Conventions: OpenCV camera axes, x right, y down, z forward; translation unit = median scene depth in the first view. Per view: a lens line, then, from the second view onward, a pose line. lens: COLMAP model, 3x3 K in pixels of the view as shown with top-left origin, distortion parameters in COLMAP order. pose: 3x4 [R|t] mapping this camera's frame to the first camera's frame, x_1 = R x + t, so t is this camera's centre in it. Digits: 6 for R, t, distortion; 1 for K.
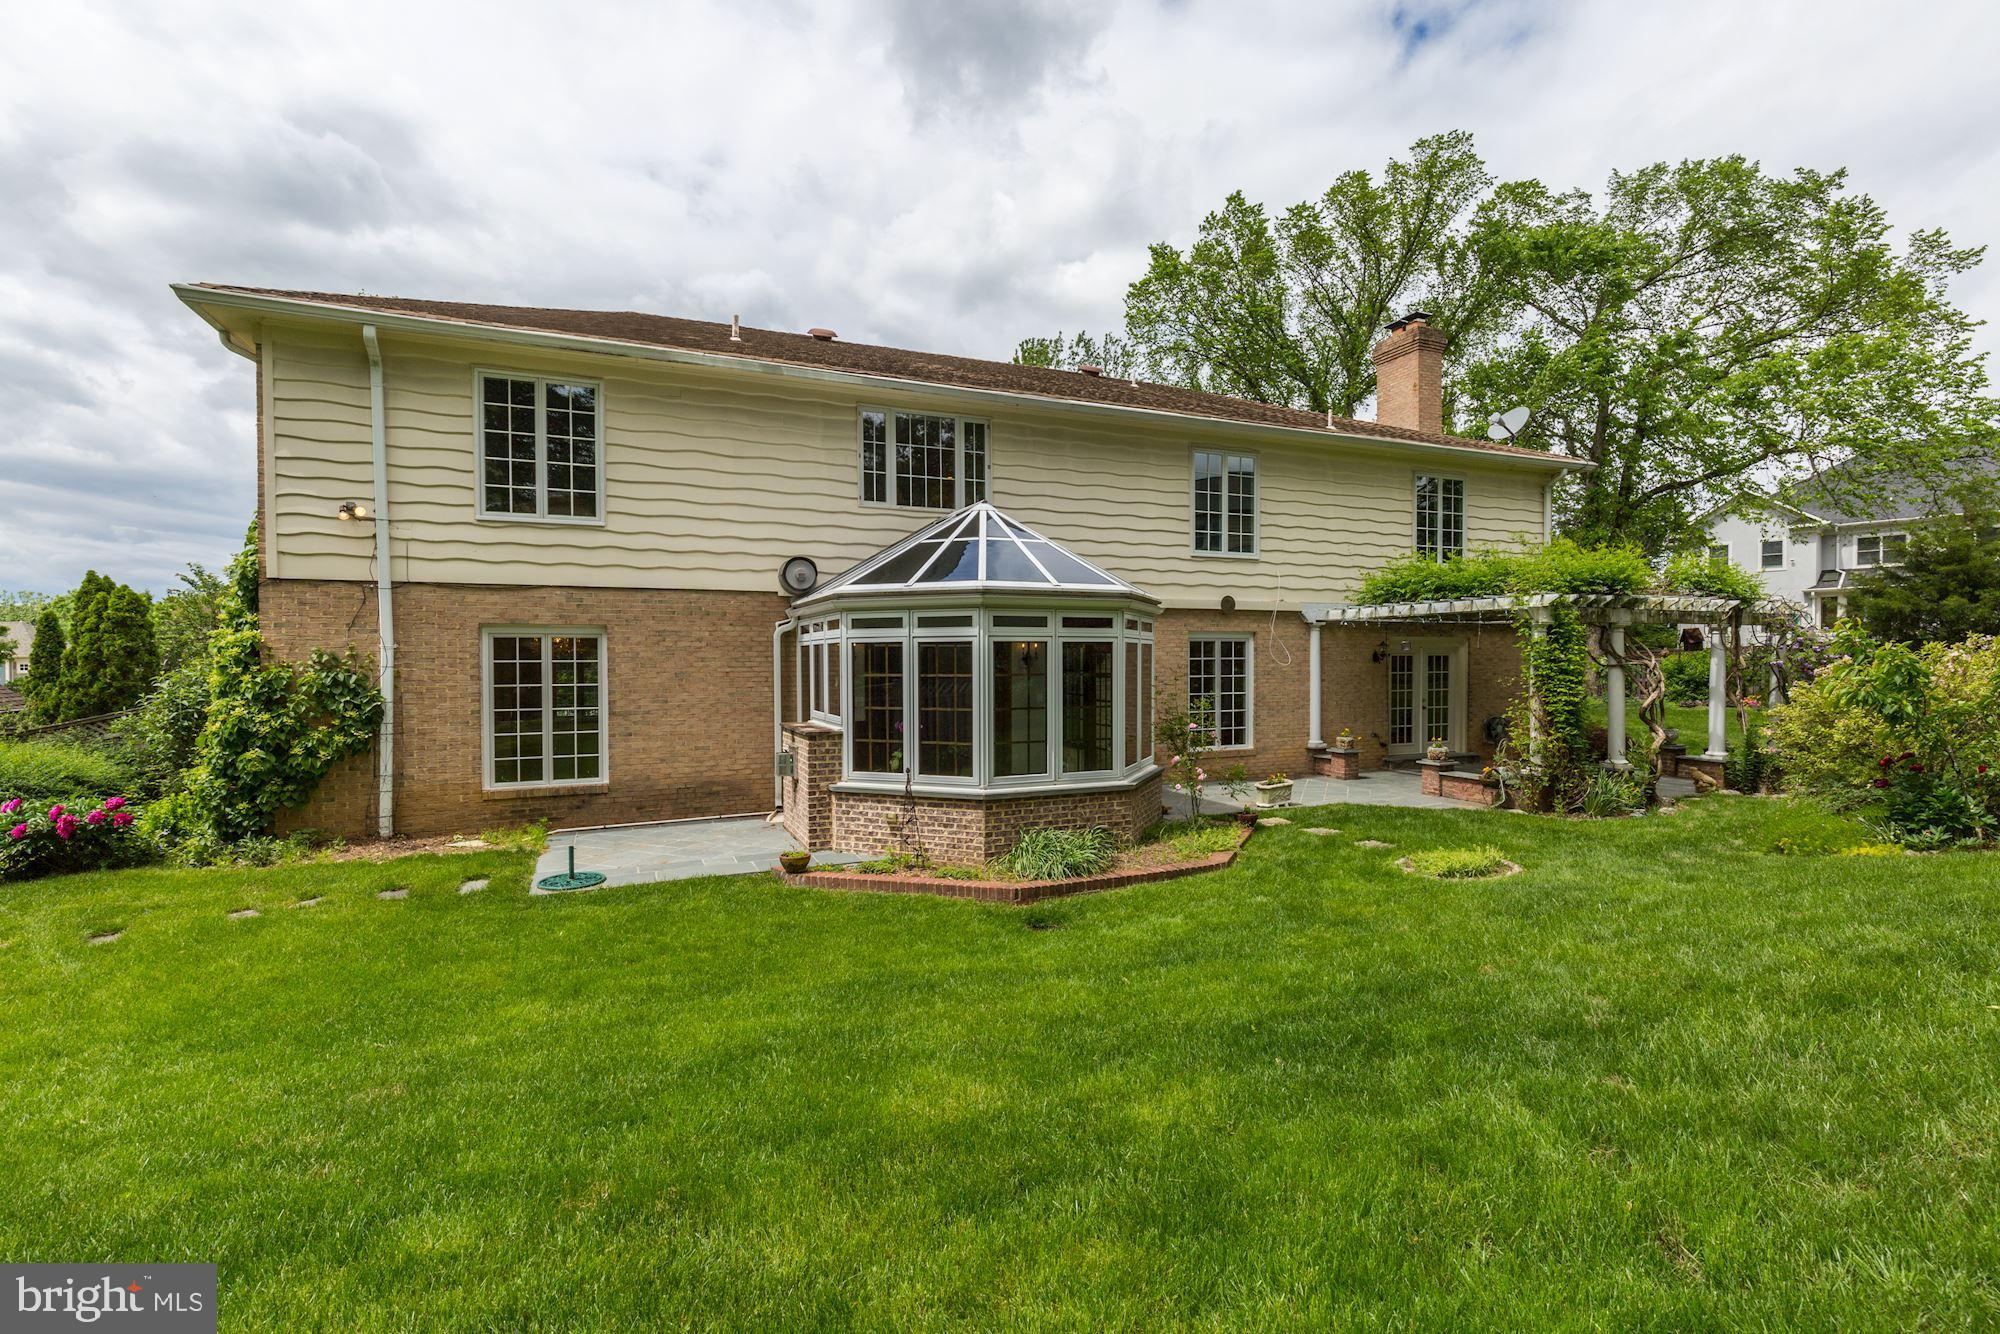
lens RADIAL K [[919.7, 0, 999.2], [0, 919.7, 676.6], [0, 0, 1]] dist [-0.000633, -0.000612]
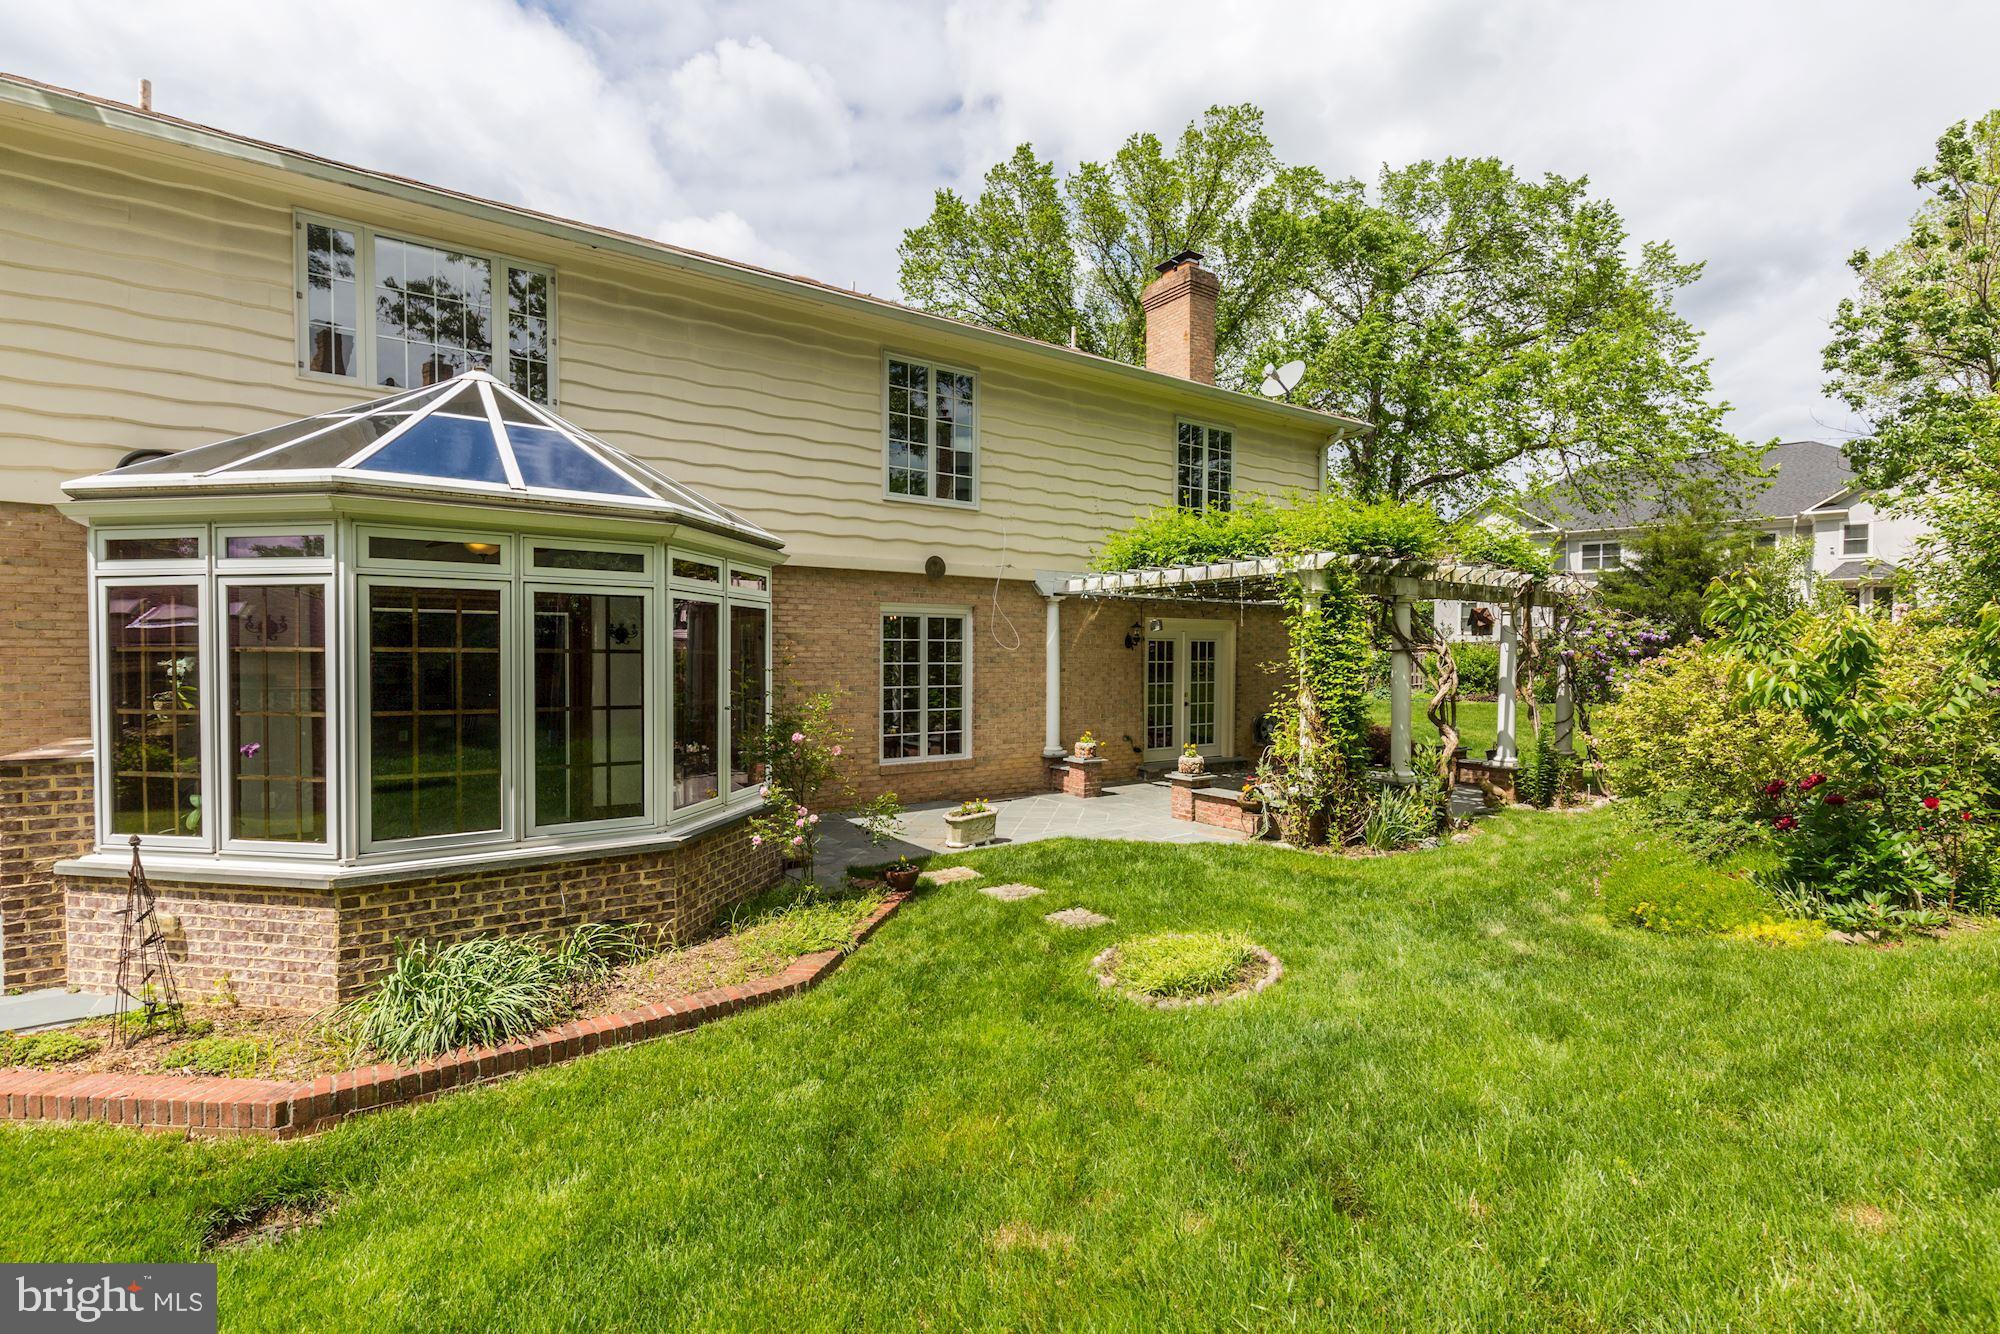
lens RADIAL K [[916.2, 0, 1008.9], [0, 916.2, 675.4], [0, 0, 1]] dist [-0.002509, 0.003462]
pose [[0.978395, 0.003303, 0.206719, 0.153395], [-0.004246, 0.999982, 0.004120, 0.005971], [-0.206702, -0.004908, 0.978392, 0.256429]]
